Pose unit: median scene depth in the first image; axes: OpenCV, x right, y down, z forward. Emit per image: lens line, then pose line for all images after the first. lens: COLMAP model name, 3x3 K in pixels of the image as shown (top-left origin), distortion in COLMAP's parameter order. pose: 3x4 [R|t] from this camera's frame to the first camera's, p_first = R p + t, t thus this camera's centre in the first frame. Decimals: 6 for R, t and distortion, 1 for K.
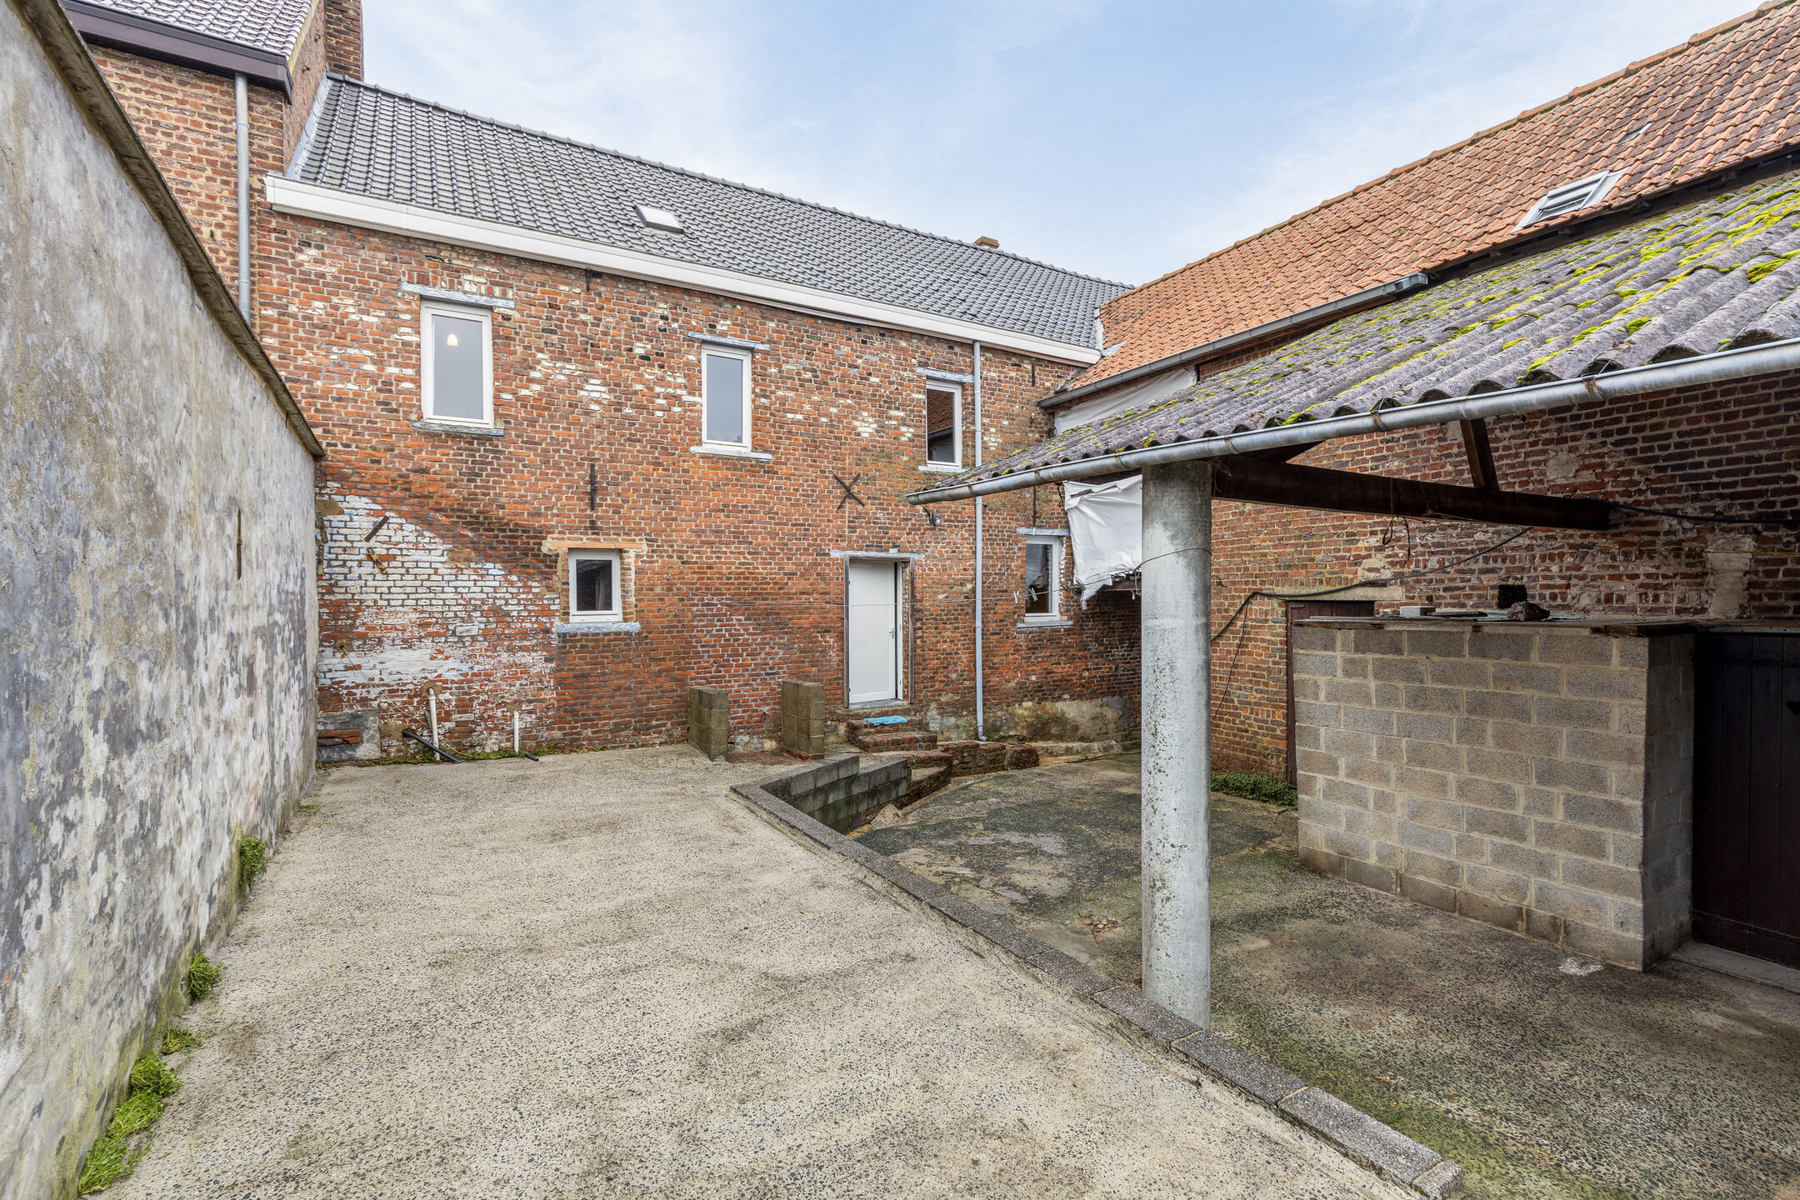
lens RADIAL K [[825.7, 0, 898.7], [0, 825.7, 596.3], [0, 0, 1]] dist [0.004191, 0.000152]
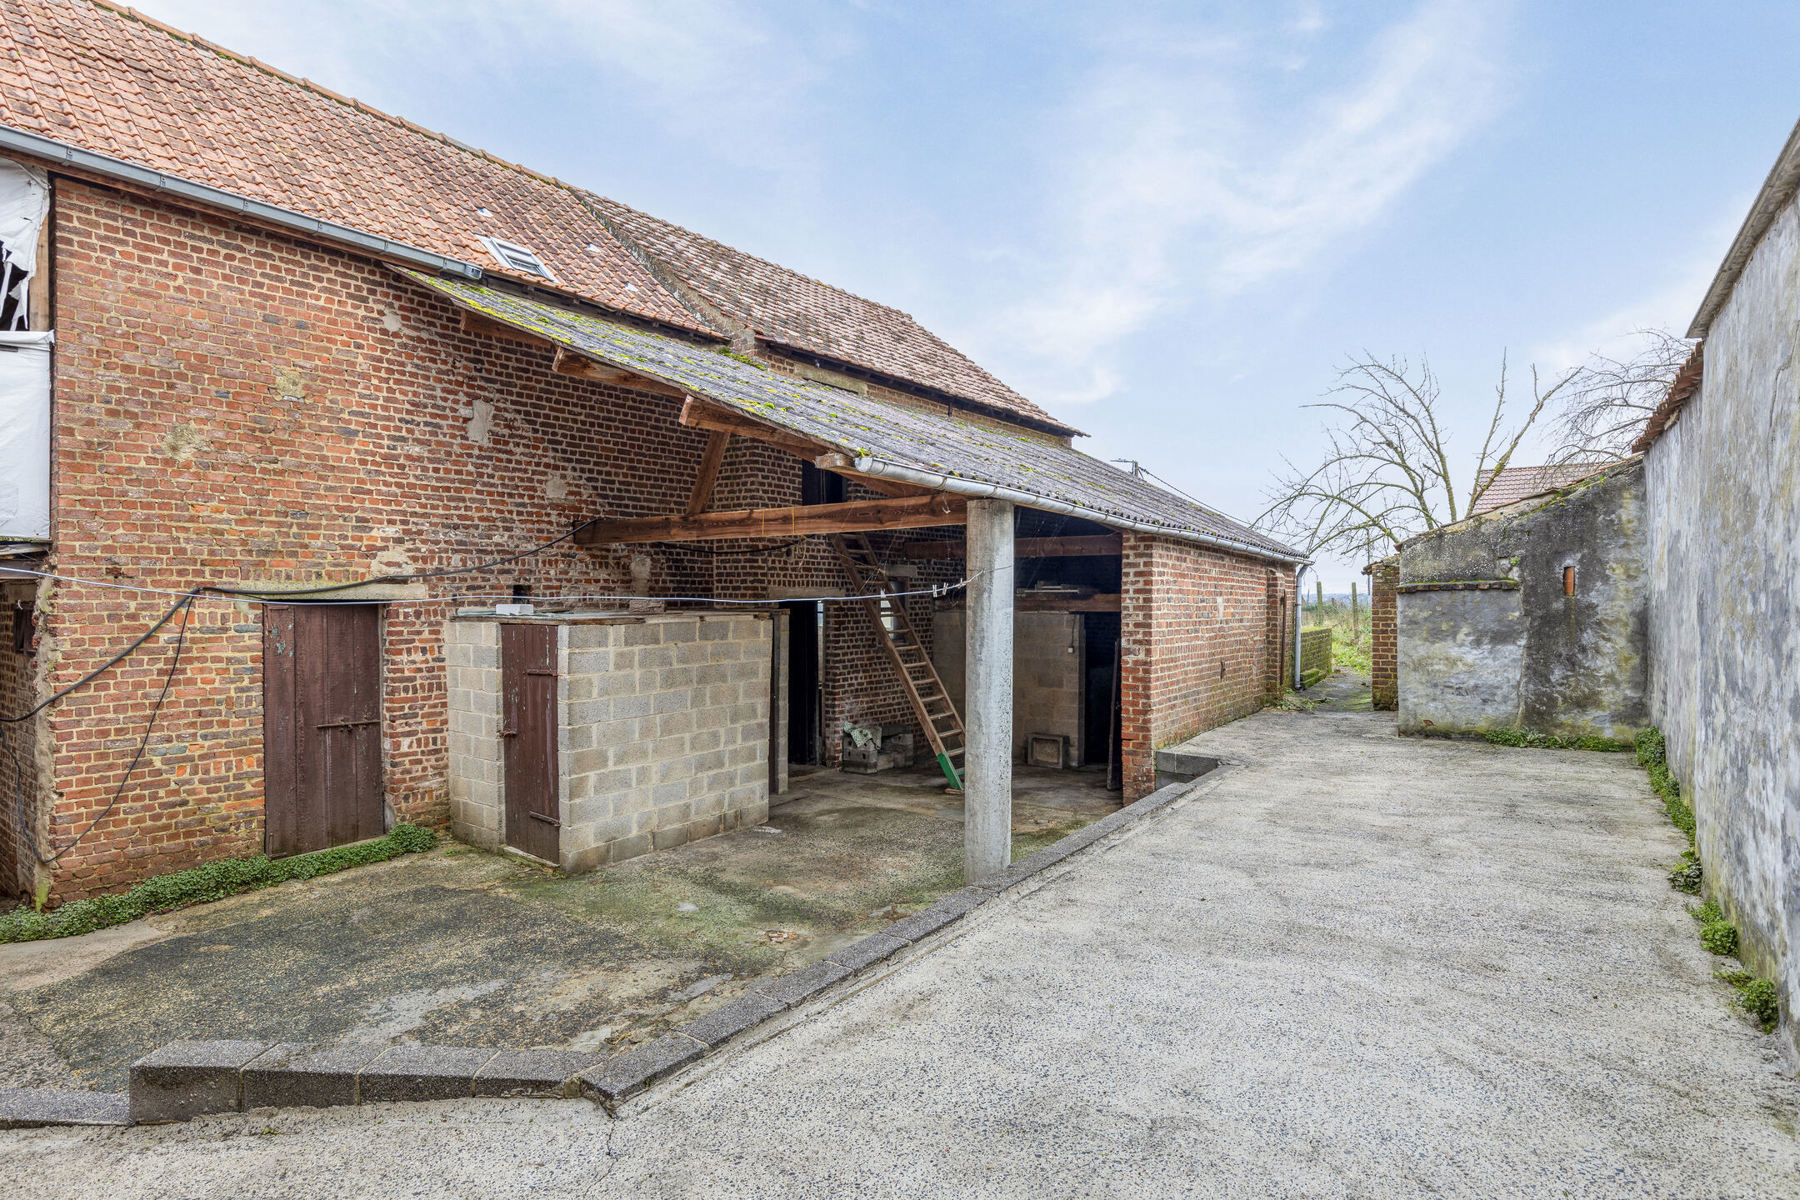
lens RADIAL K [[966.5, 0, 897.7], [0, 966.5, 607.6], [0, 0, 1]] dist [-0.001533, 0.000554]
pose [[-0.427456, -0.003834, 0.904028, -0.662926], [0.001867, 0.999985, 0.005124, 0.010939], [-0.904034, 0.003878, -0.427442, 1.096650]]
